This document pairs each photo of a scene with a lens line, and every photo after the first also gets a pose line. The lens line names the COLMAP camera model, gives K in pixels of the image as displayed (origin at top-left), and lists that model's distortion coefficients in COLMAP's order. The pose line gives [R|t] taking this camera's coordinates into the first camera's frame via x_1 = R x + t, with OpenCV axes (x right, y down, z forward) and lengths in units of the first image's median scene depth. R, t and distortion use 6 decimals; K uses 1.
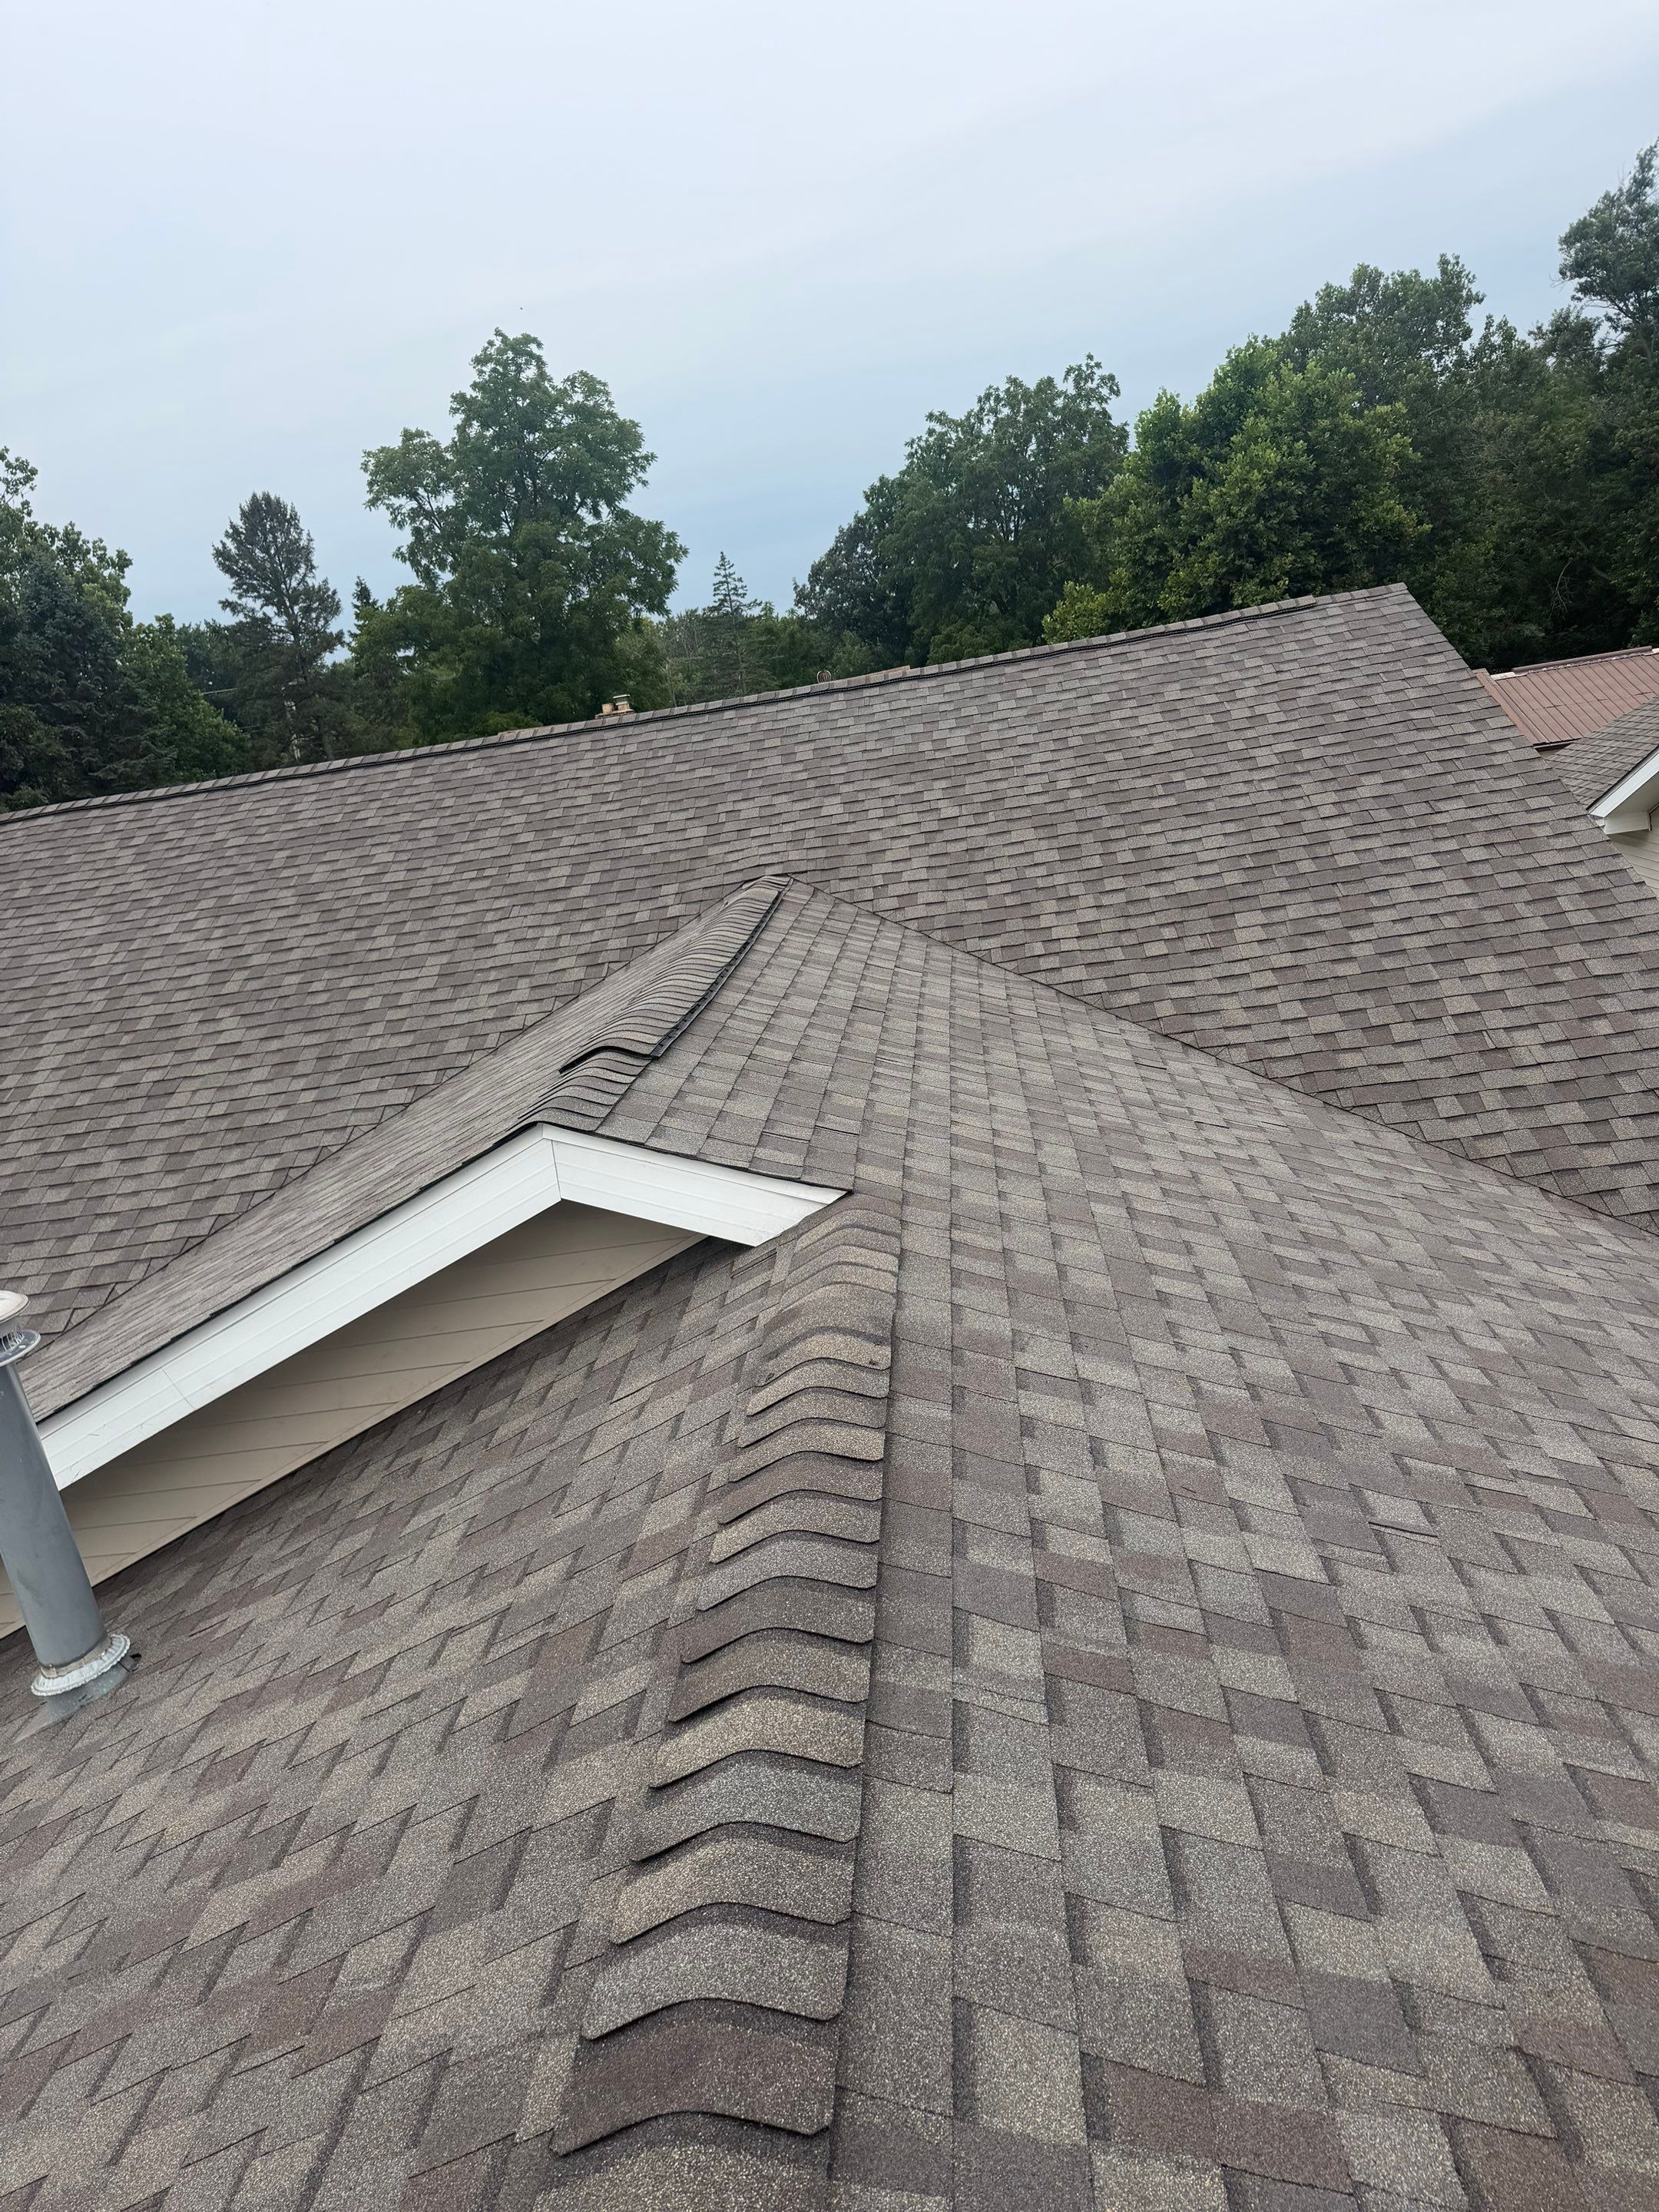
lens RADIAL K [[1532.4, 0, 831.1], [0, 1532.4, 1139.2], [0, 0, 1]] dist [-0.002320, -0.006210]
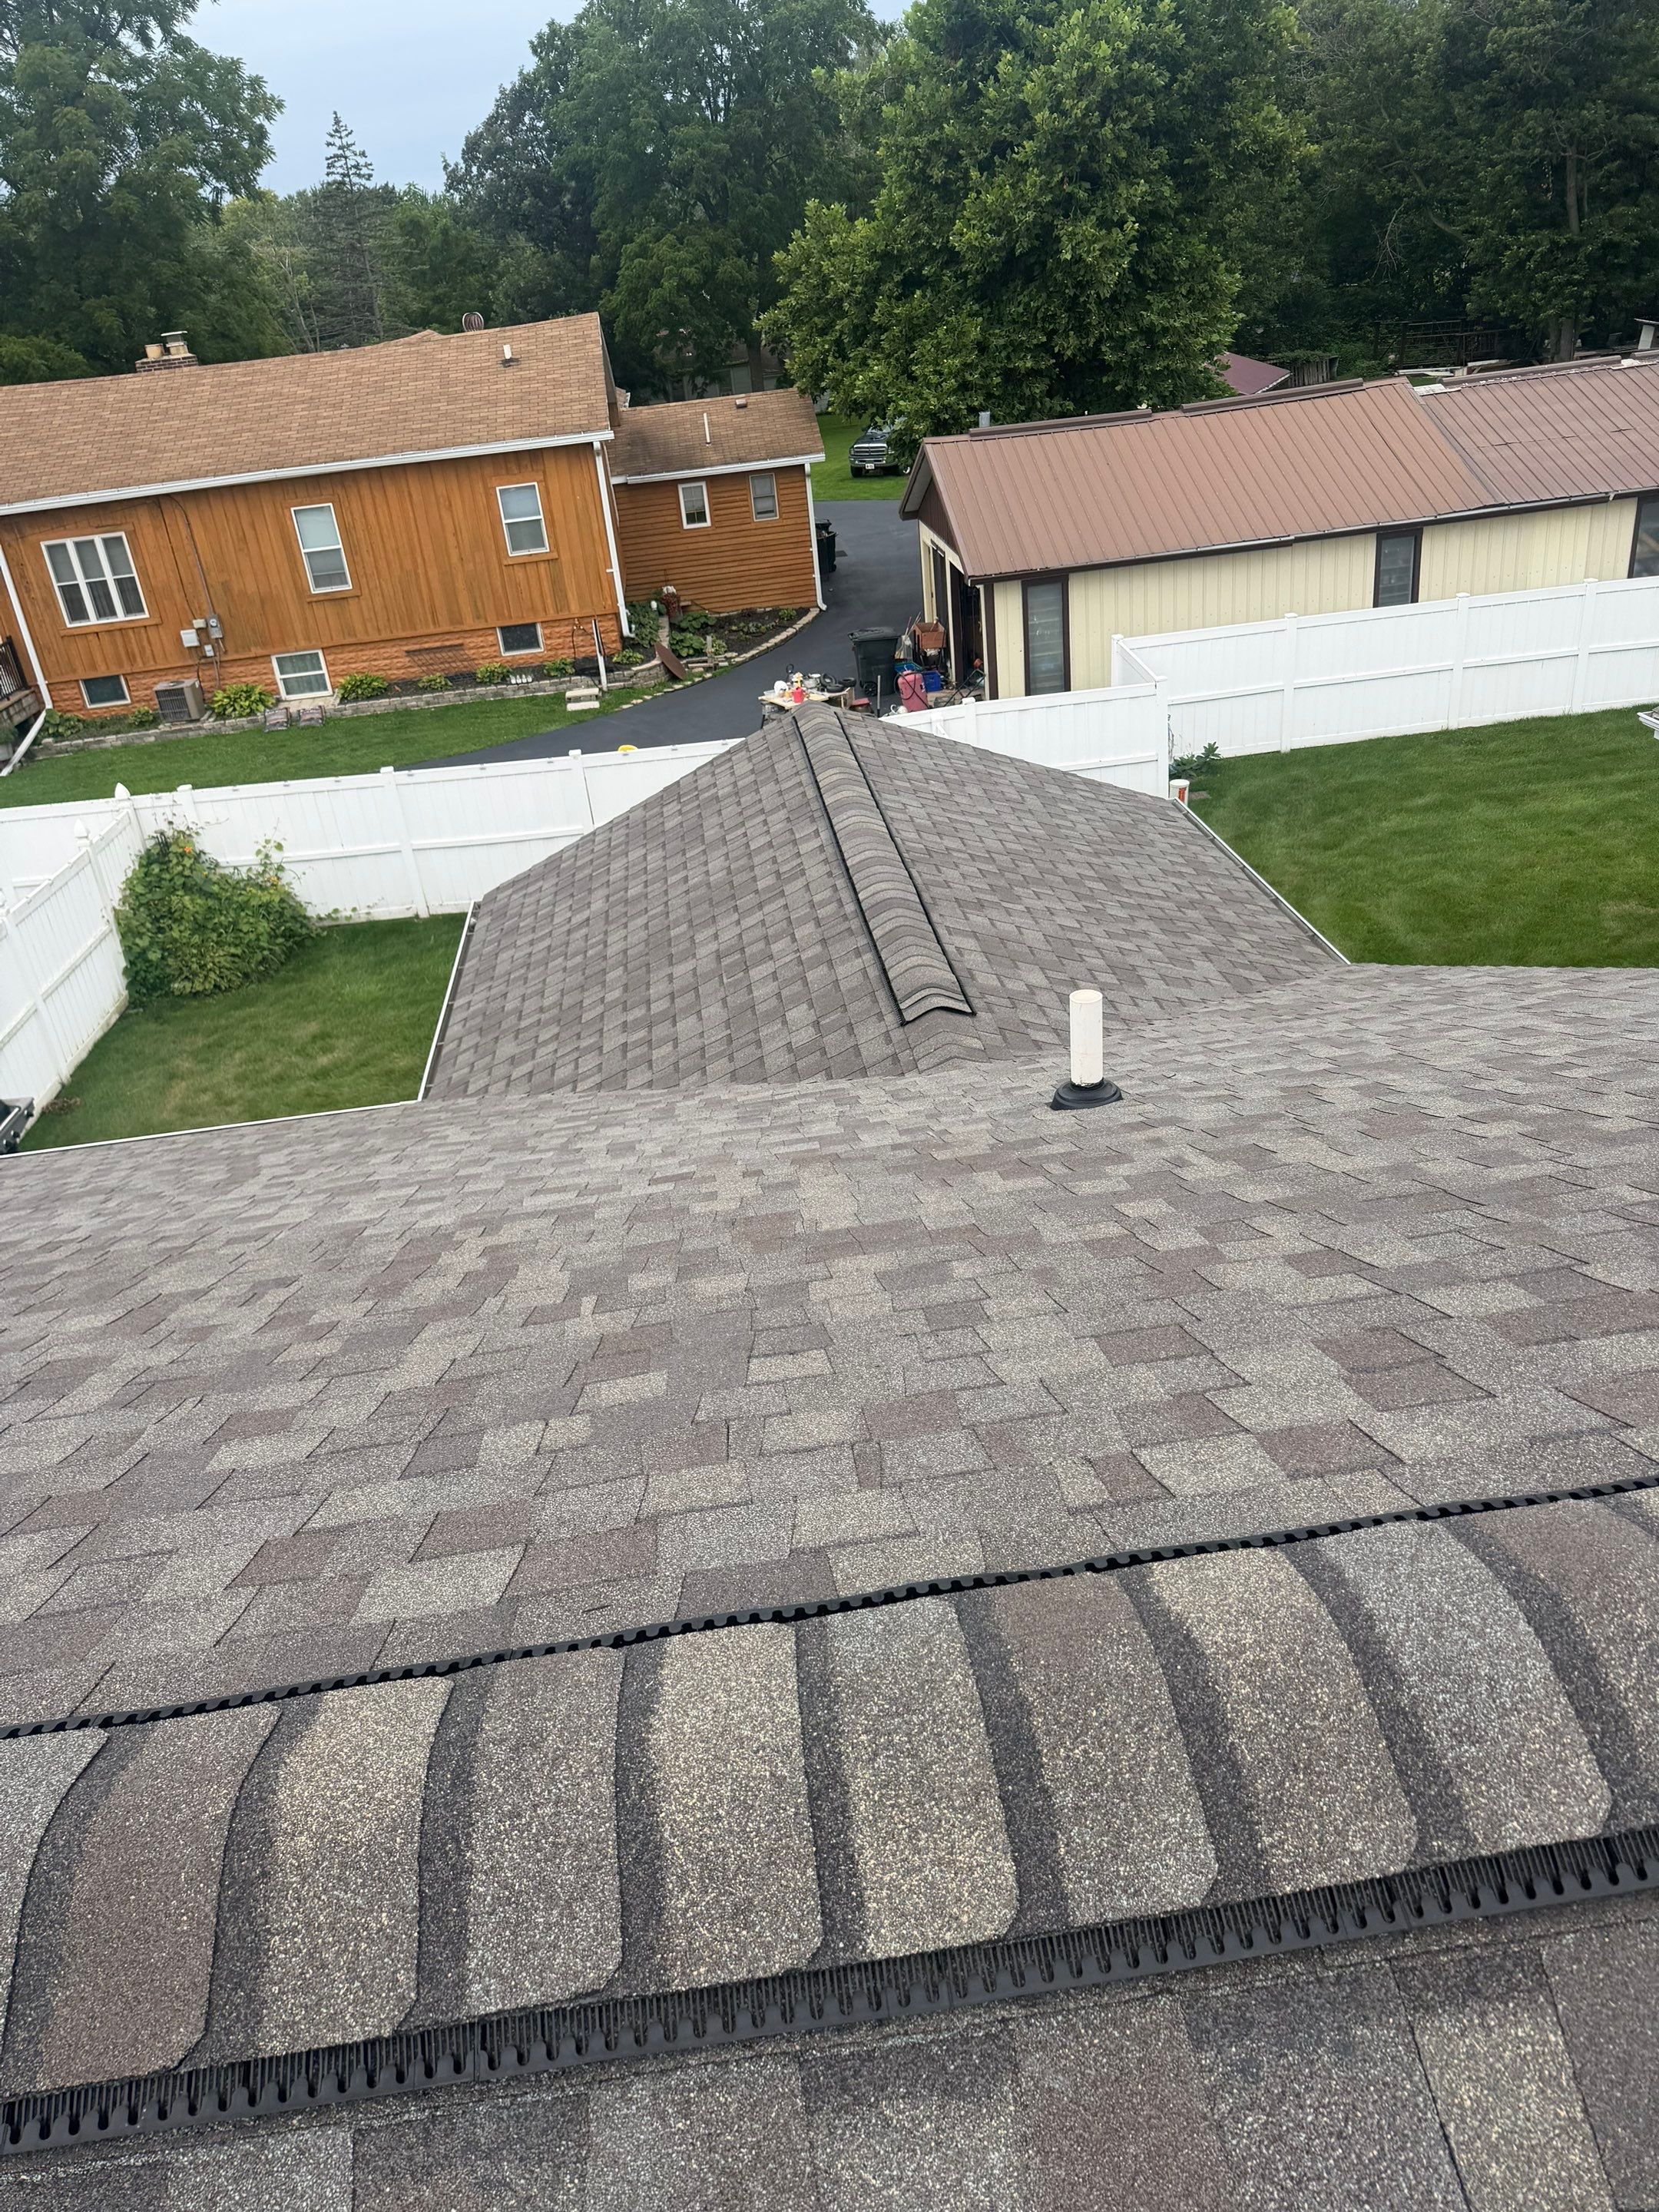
lens RADIAL K [[1570.2, 0, 829.5], [0, 1570.2, 1106.0], [0, 0, 1]] dist [-0.004769, 0.000152]
pose [[0.982758, -0.038332, 0.180877, 0.009544], [0.003241, 0.981694, 0.190435, -0.058888], [-0.184866, -0.186565, 0.964893, 0.145533]]
